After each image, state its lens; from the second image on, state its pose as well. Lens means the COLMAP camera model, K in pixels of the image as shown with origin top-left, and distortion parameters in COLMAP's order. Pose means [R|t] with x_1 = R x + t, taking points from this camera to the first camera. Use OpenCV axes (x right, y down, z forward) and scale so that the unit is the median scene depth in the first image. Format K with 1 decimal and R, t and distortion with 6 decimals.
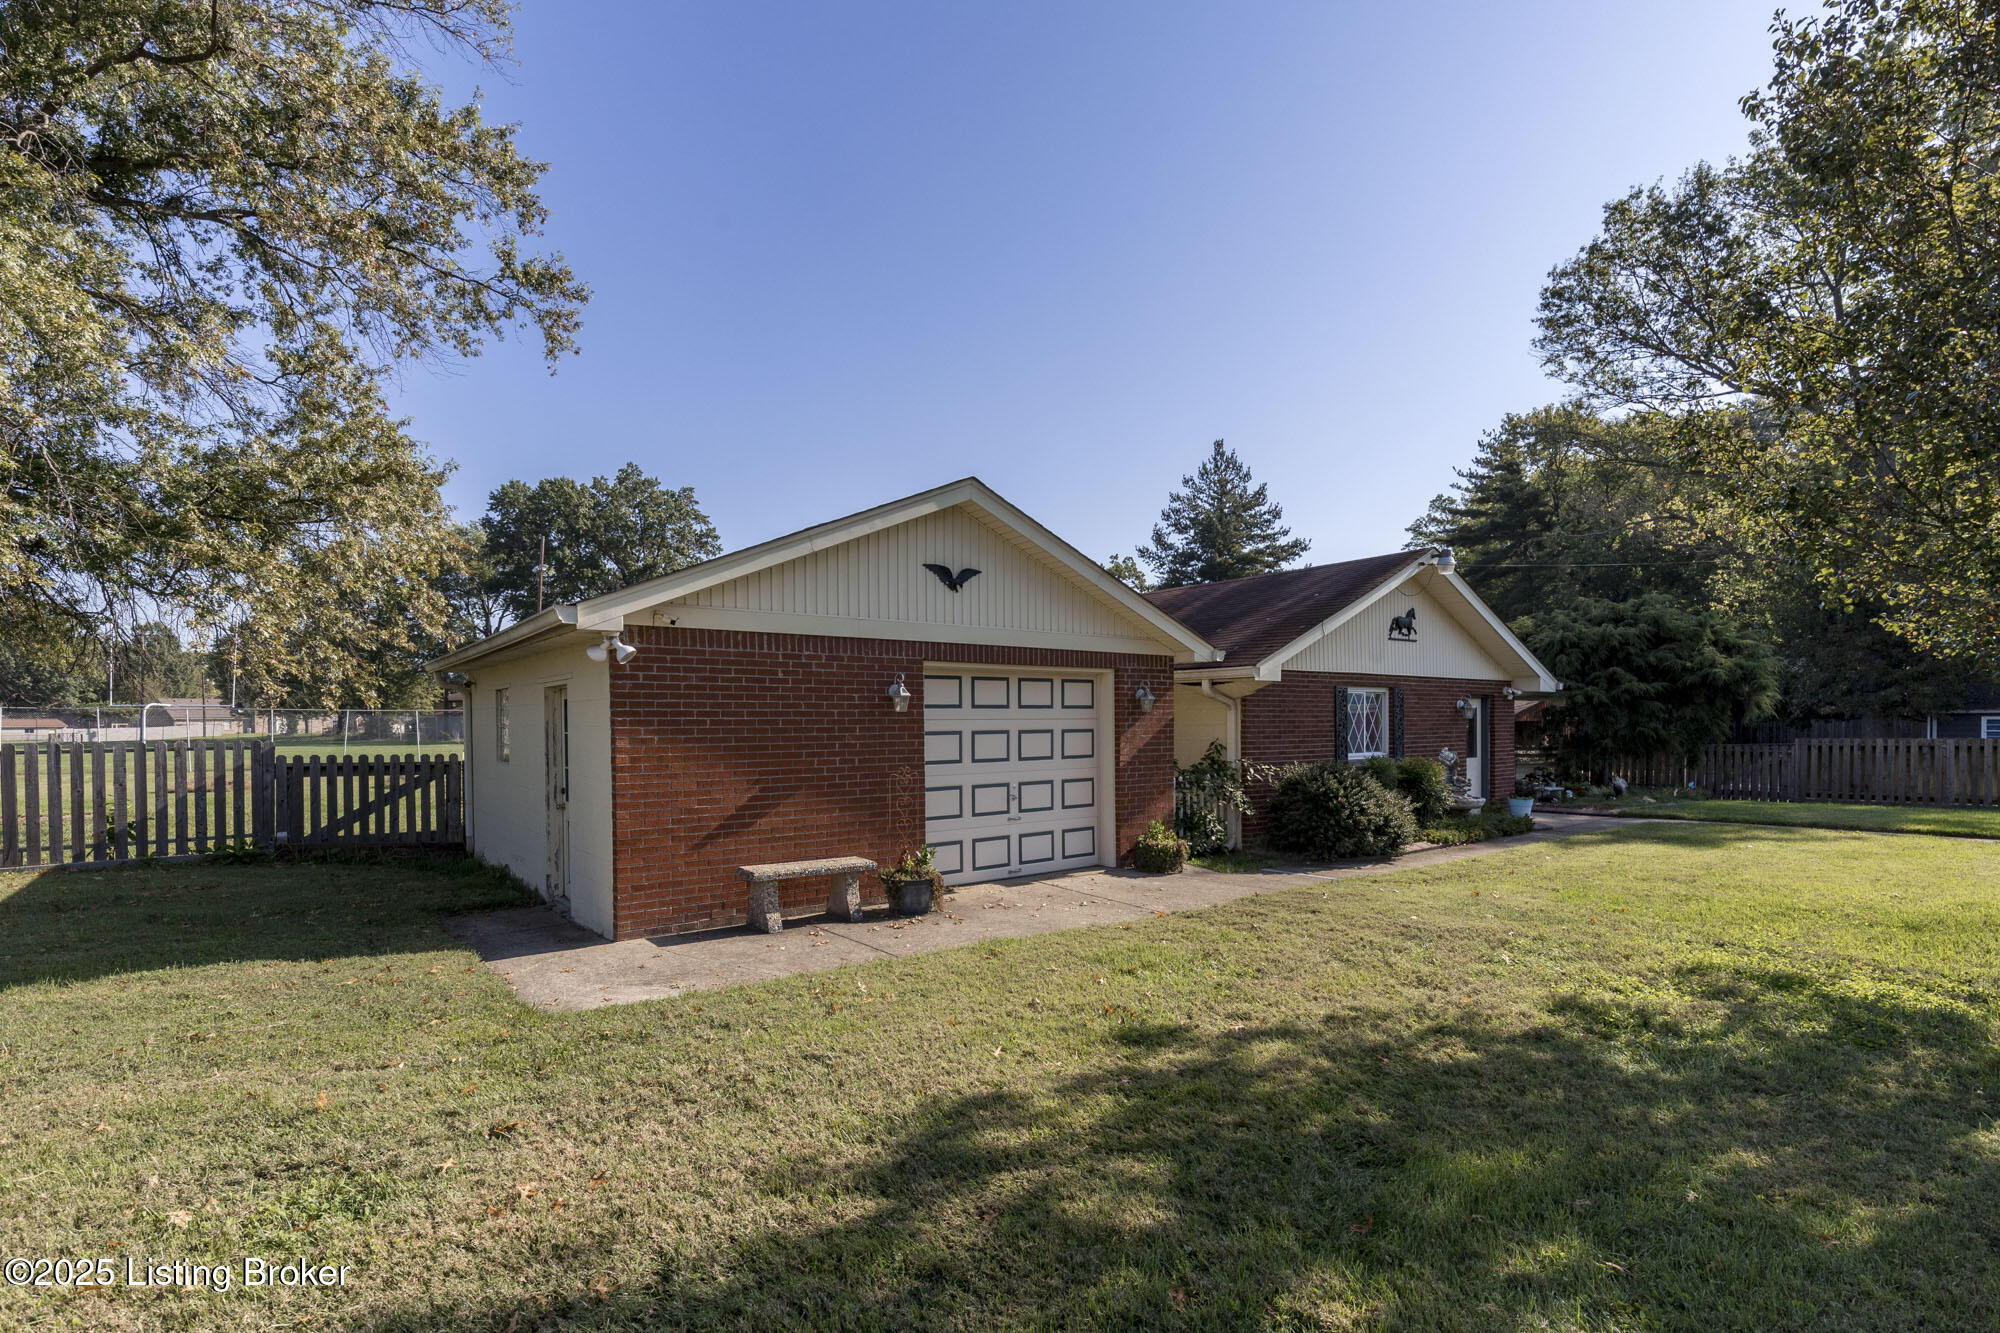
lens RADIAL K [[907.1, 0, 936.1], [0, 907.1, 776.4], [0, 0, 1]] dist [0.000397, 0.001456]
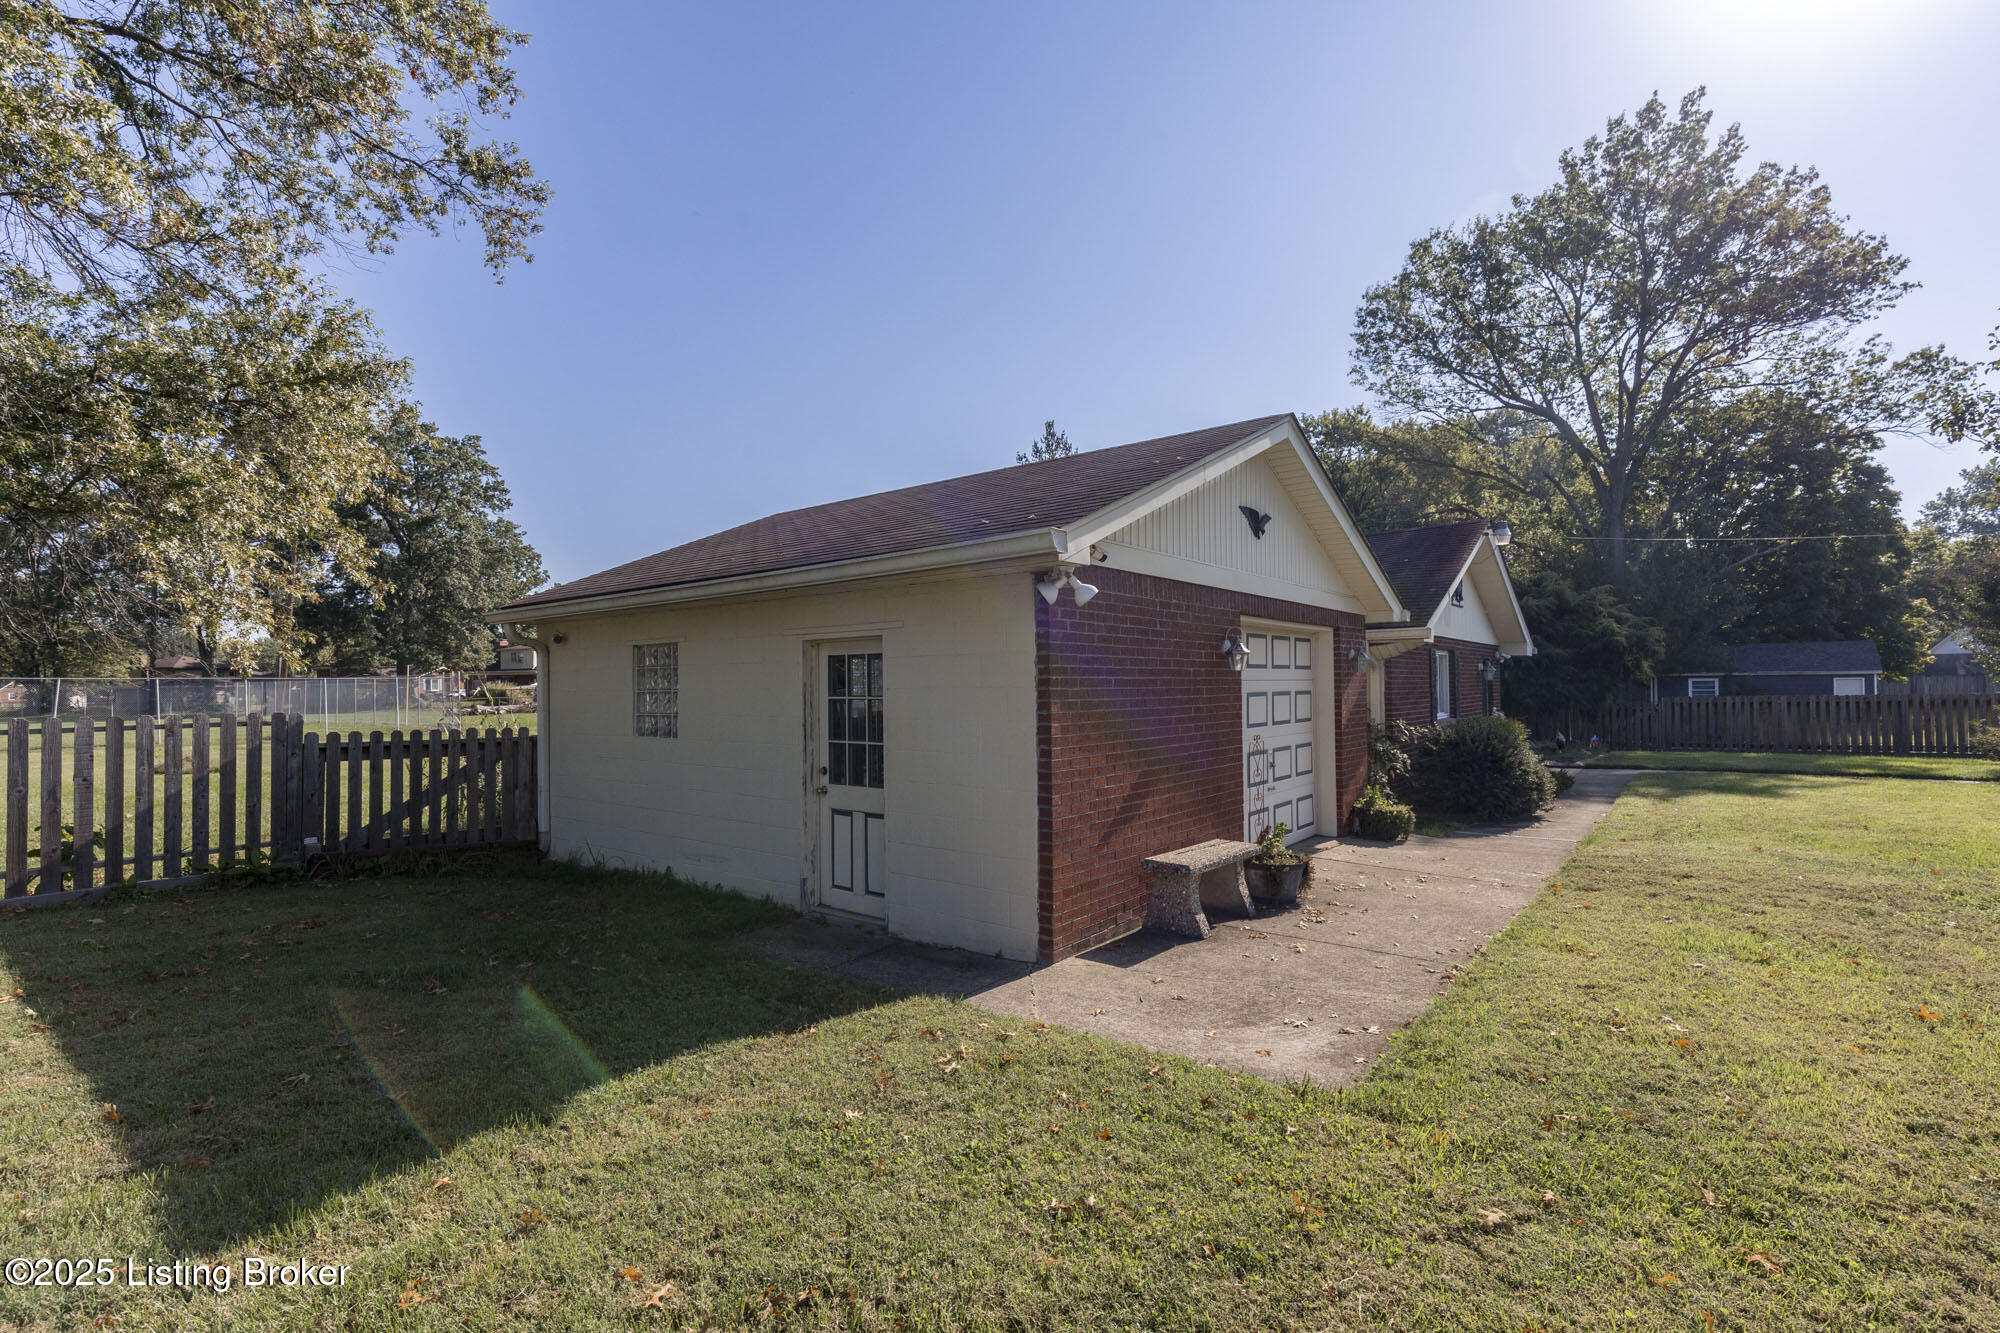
lens RADIAL K [[907.1, 0, 939.4], [0, 907.1, 696.5], [0, 0, 1]] dist [0.000397, 0.001456]
pose [[0.970236, -0.006406, 0.242075, -0.239371], [0.019303, 0.998515, -0.050945, -0.002986], [-0.241389, 0.054102, 0.968919, 0.099899]]
